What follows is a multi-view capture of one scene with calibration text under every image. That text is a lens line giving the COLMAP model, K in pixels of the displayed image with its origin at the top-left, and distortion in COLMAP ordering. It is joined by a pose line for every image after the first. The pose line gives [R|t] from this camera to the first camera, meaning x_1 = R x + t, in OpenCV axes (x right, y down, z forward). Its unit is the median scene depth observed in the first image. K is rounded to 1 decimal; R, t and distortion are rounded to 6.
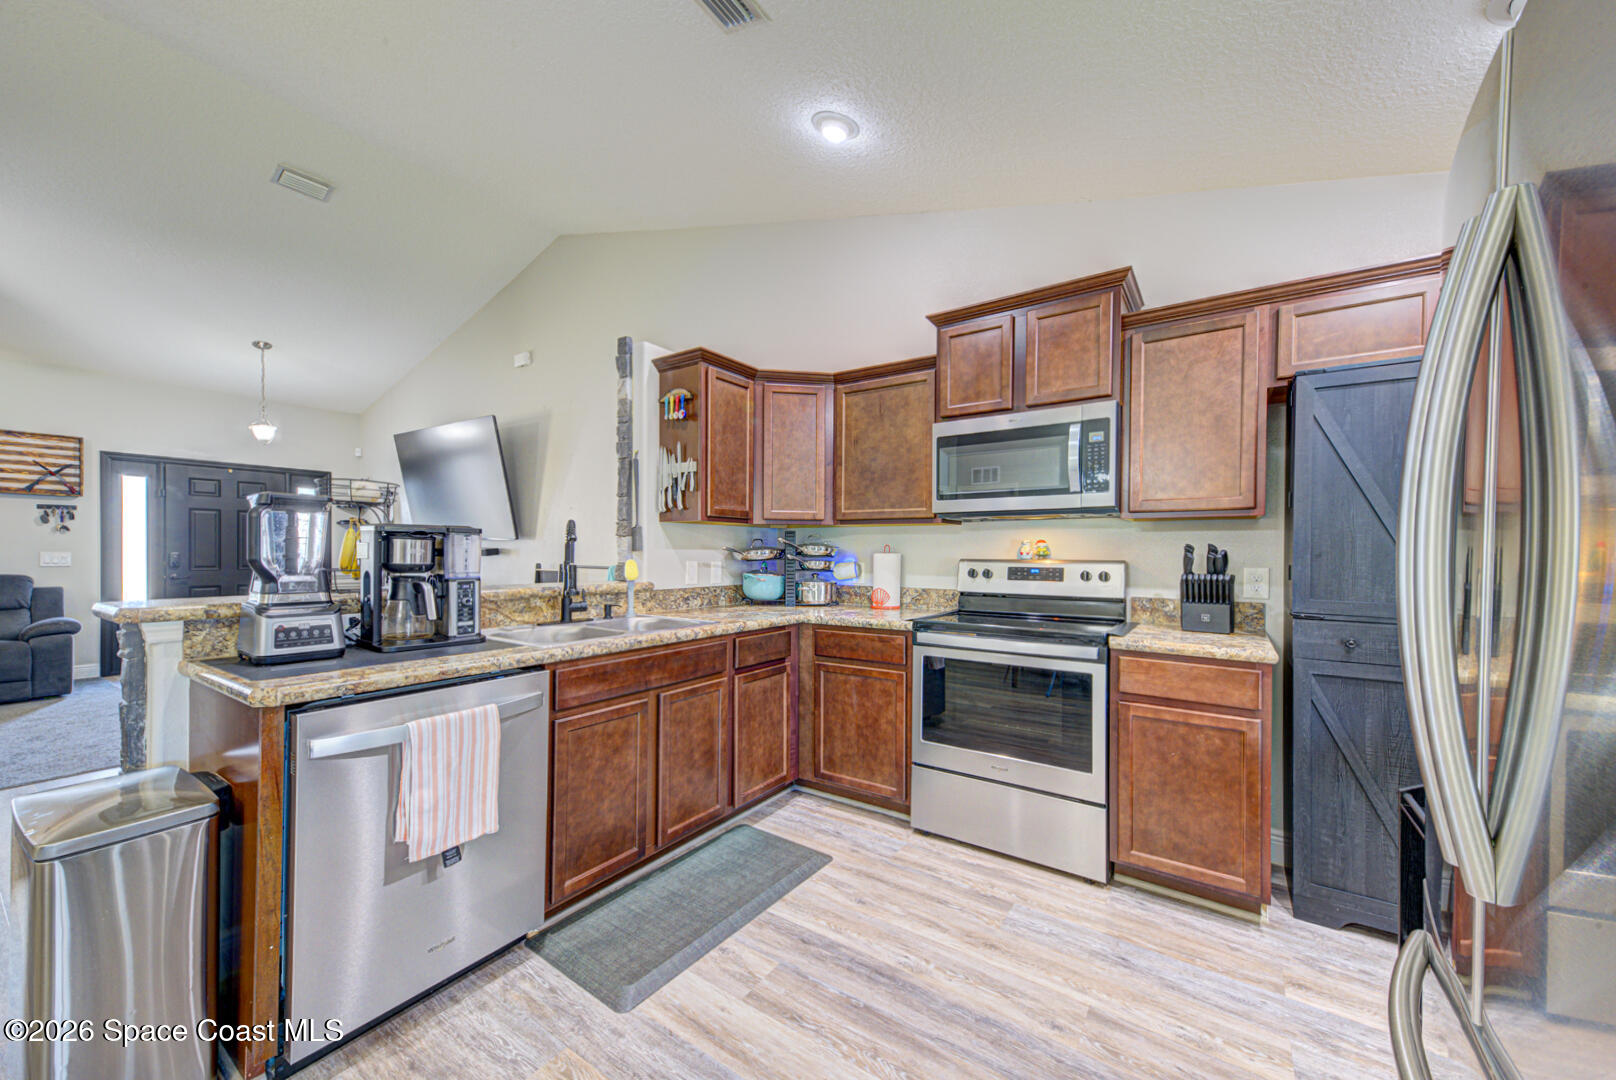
lens RADIAL K [[604.7, 0, 808.3], [0, 604.7, 551.9], [0, 0, 1]] dist [0.027255, -0.000101]
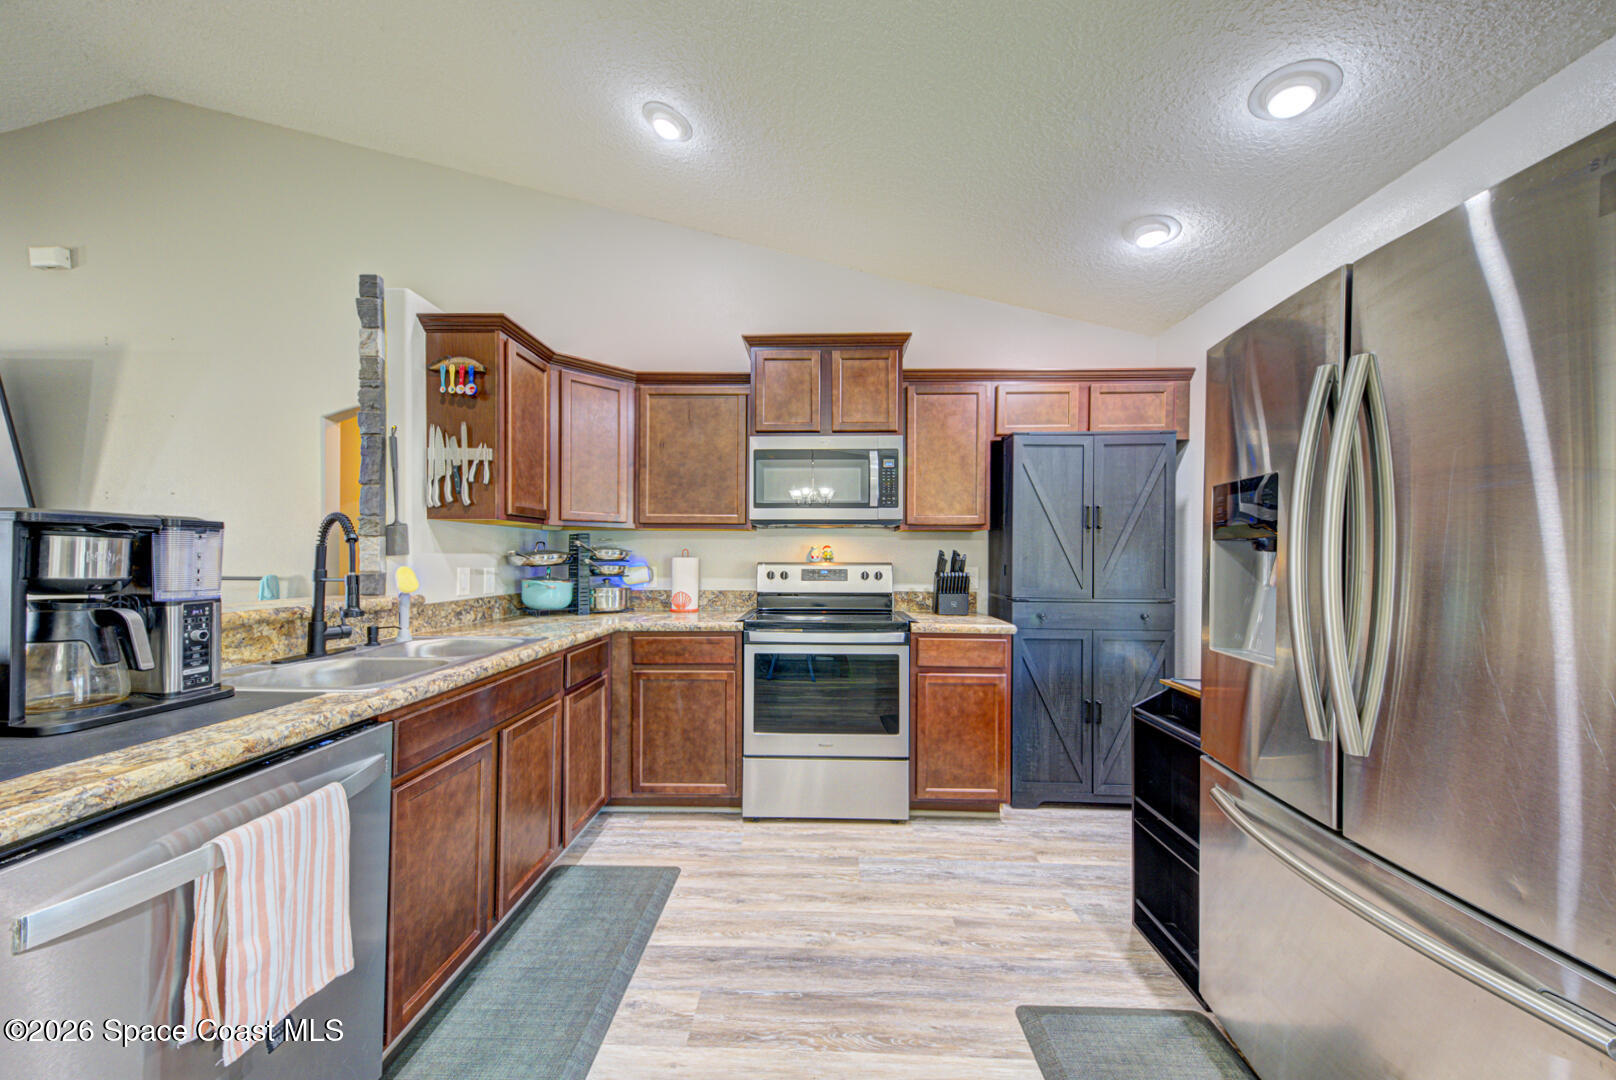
lens RADIAL K [[561.3, 0, 807.2], [0, 561.3, 553.1], [0, 0, 1]] dist [0.028546, -0.006894]
pose [[0.840800, 0.001219, 0.541345, -0.288491], [0.000806, 0.999994, -0.003504, -0.001761], [-0.541346, 0.003382, 0.840793, 0.125809]]
